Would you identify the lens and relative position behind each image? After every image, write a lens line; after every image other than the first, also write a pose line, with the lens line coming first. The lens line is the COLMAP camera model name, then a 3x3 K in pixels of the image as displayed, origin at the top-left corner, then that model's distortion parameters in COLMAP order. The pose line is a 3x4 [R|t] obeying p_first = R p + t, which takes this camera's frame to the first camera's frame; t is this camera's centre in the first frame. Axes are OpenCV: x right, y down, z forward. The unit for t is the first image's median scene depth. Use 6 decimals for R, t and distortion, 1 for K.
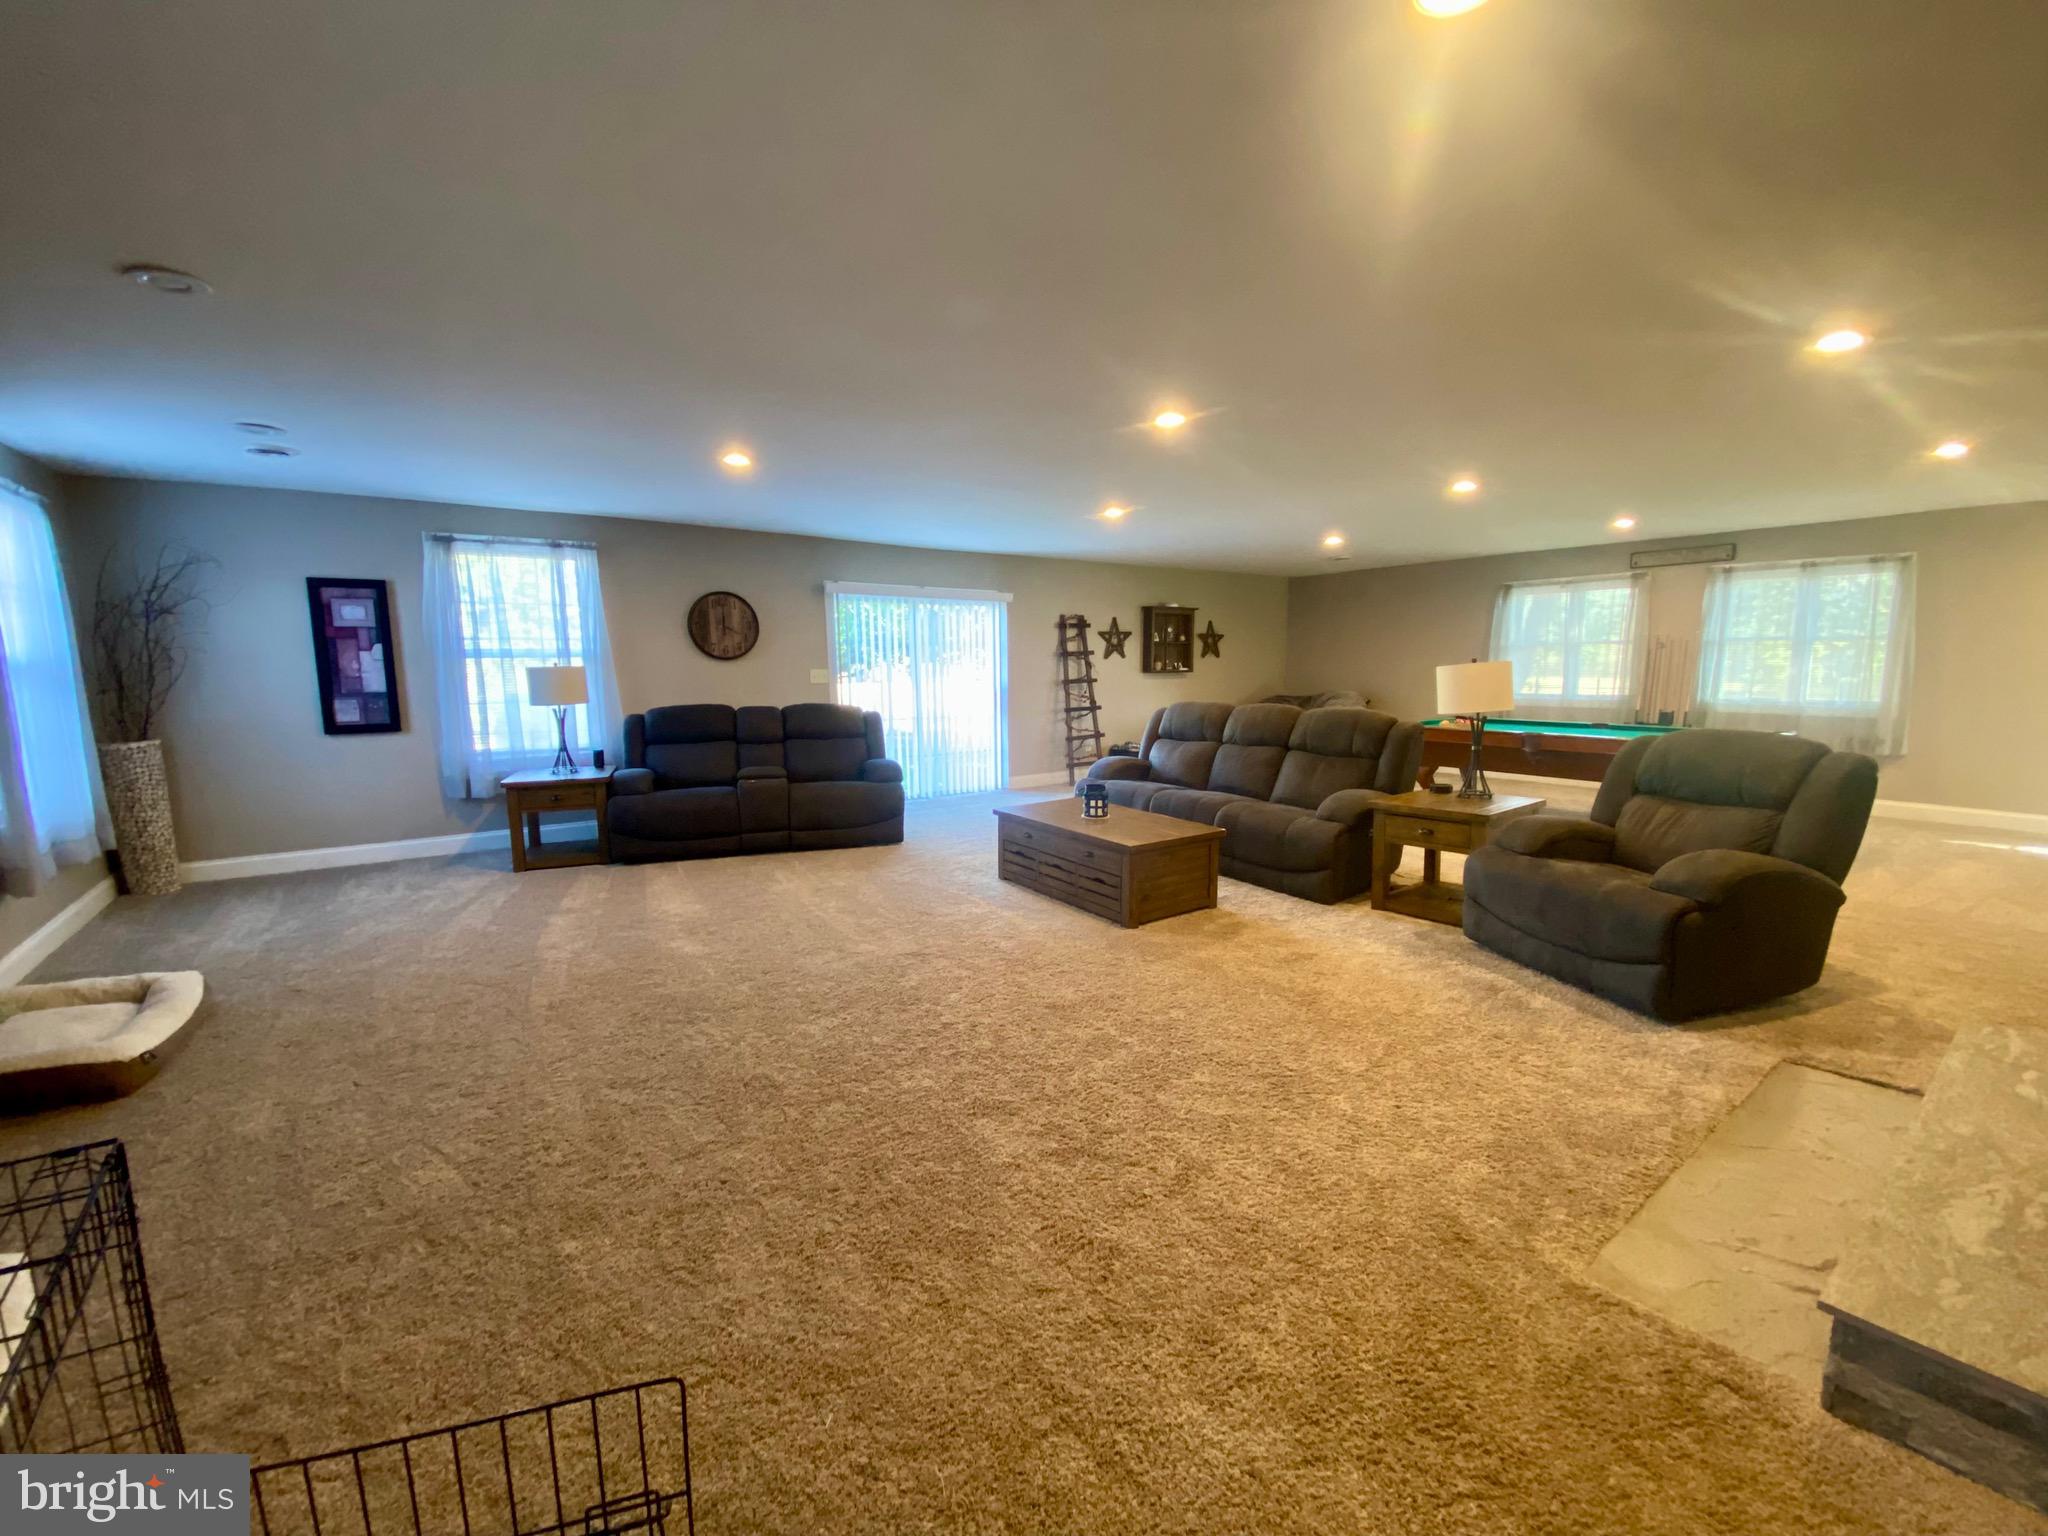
lens RADIAL K [[817.4, 0, 1026.0], [0, 817.4, 775.3], [0, 0, 1]] dist [0.021078, -0.021448]
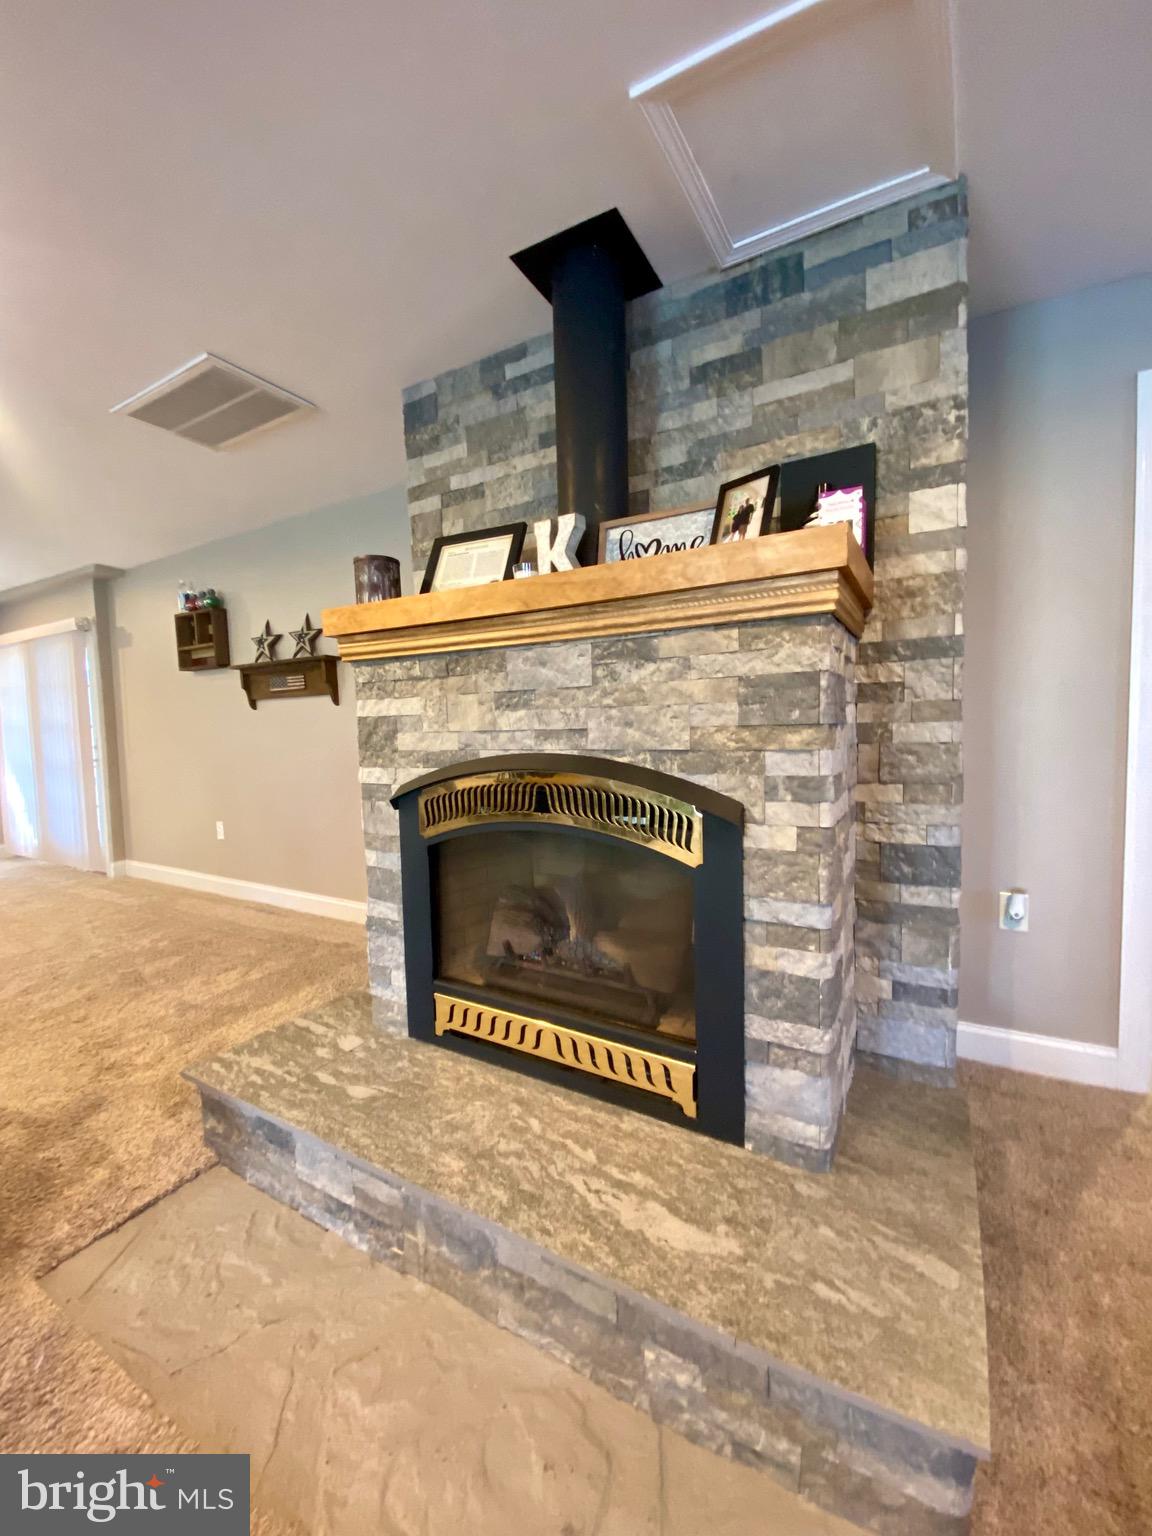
lens RADIAL K [[613.1, 0, 576.0], [0, 613.1, 768.0], [0, 0, 1]] dist [0.021078, -0.021448]
pose [[-0.409222, -0.047154, 0.911216, 0.175956], [0.146622, 0.982287, 0.116679, -0.021339], [-0.900577, 0.181352, -0.395060, 0.380560]]
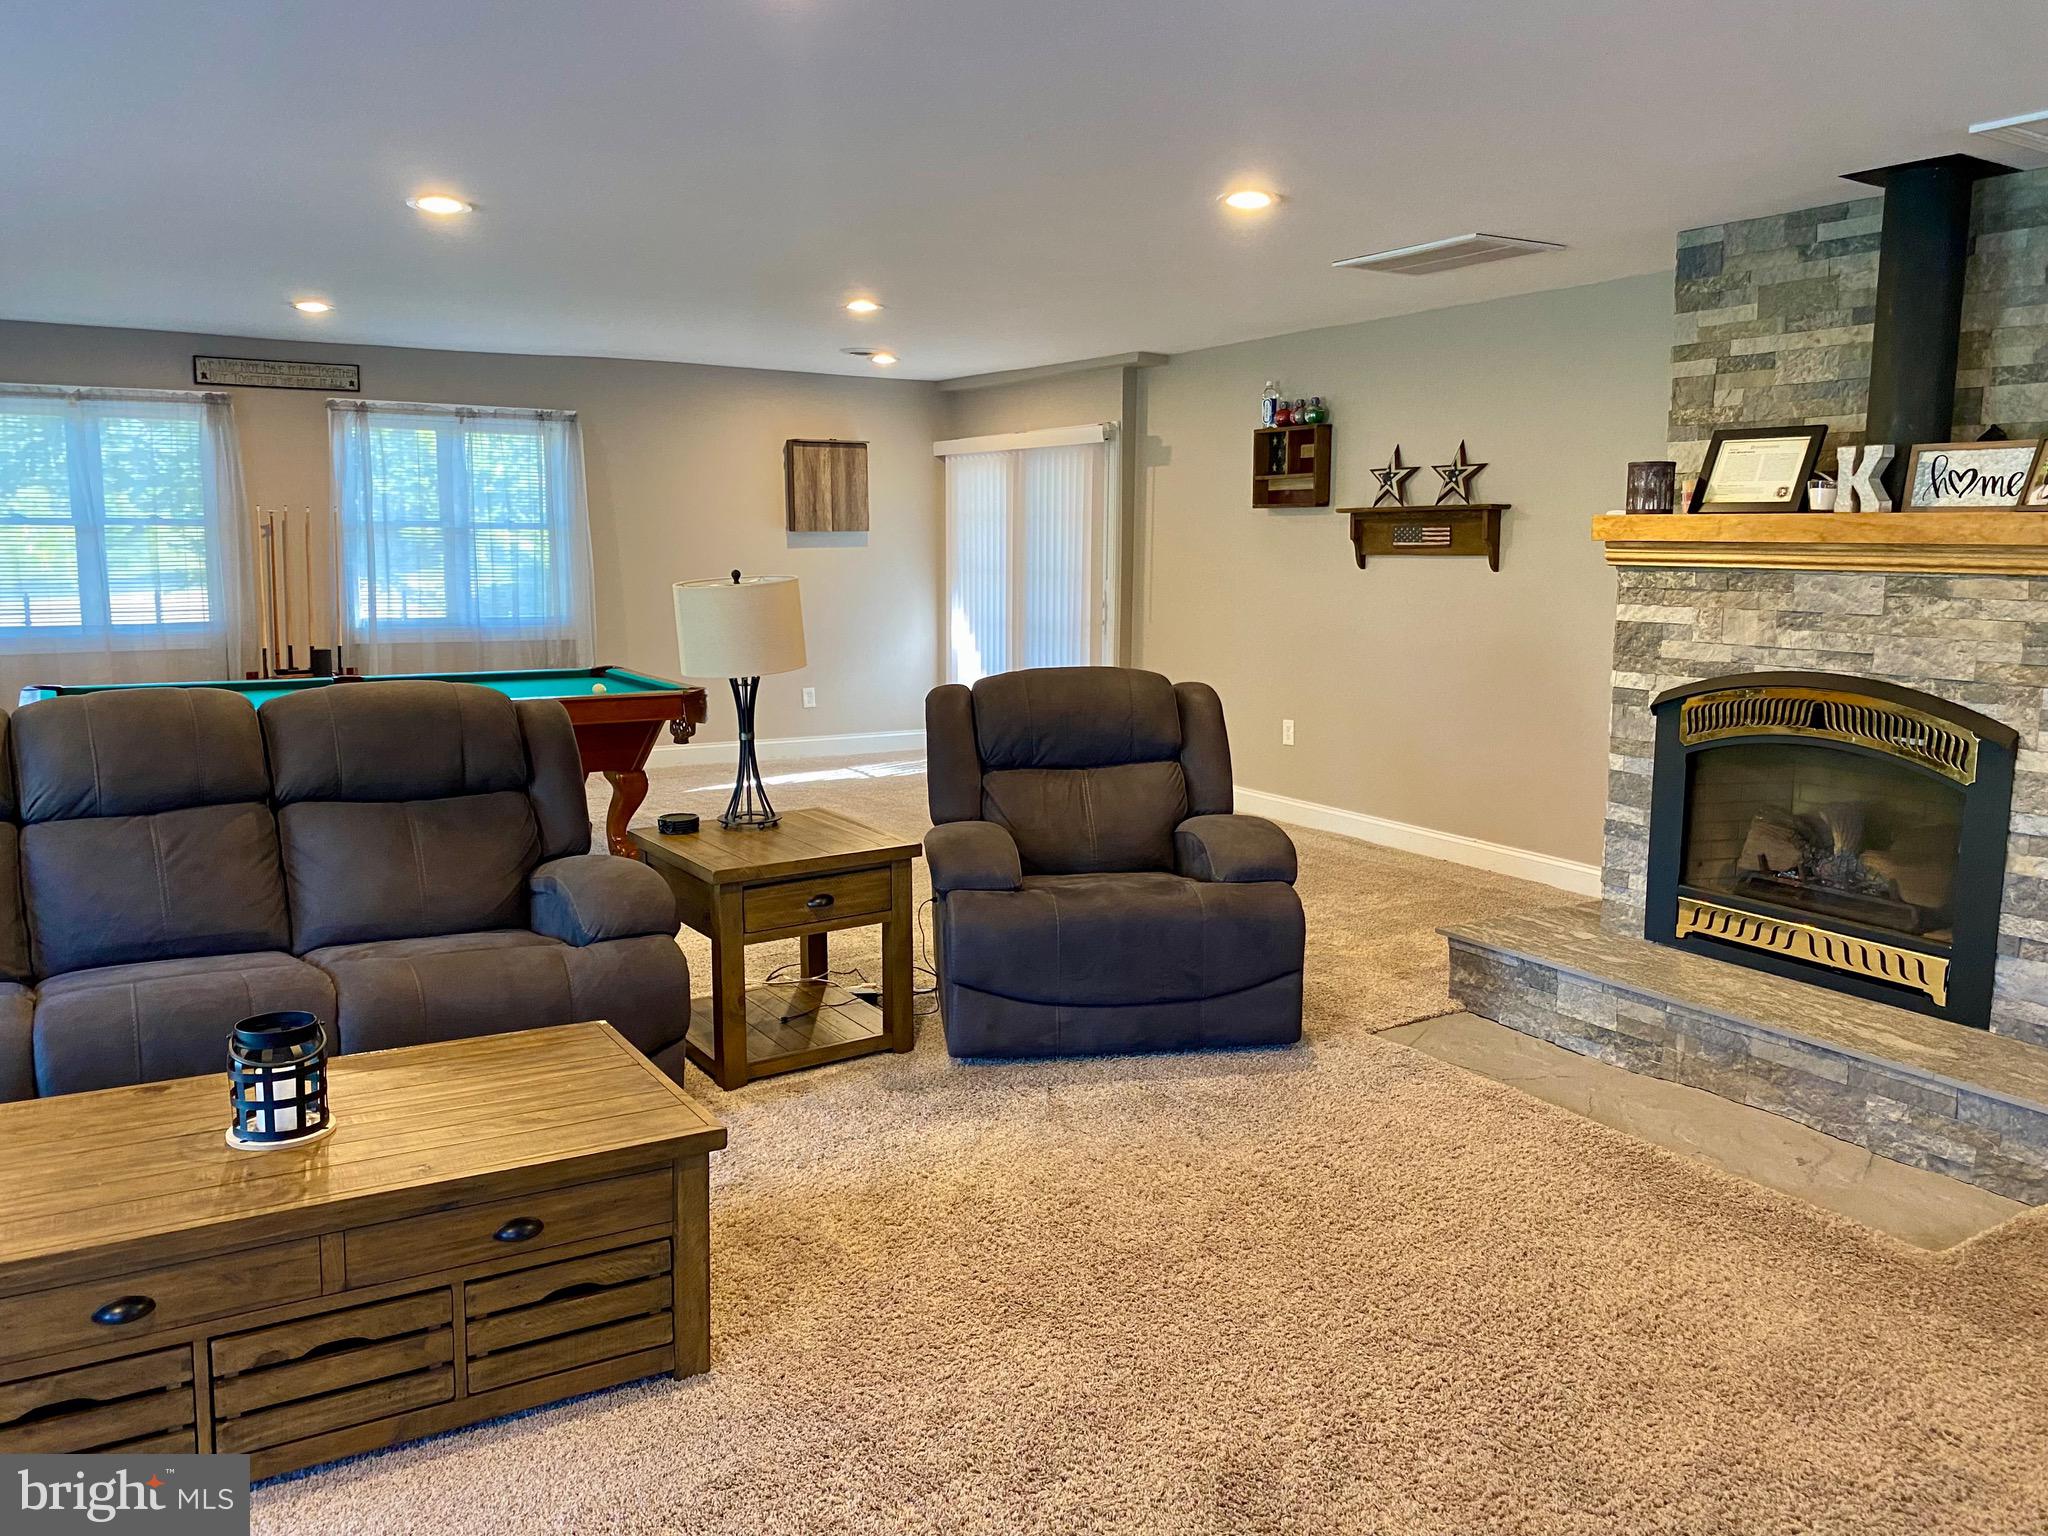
lens RADIAL K [[1537.7, 0, 1024.8], [0, 1537.7, 753.3], [0, 0, 1]] dist [0.008420, -0.000075]
pose [[0.085203, -0.129248, 0.987945, -0.371681], [0.126020, 0.984986, 0.117992, -0.100841], [-0.988362, 0.114447, 0.100211, 0.608742]]
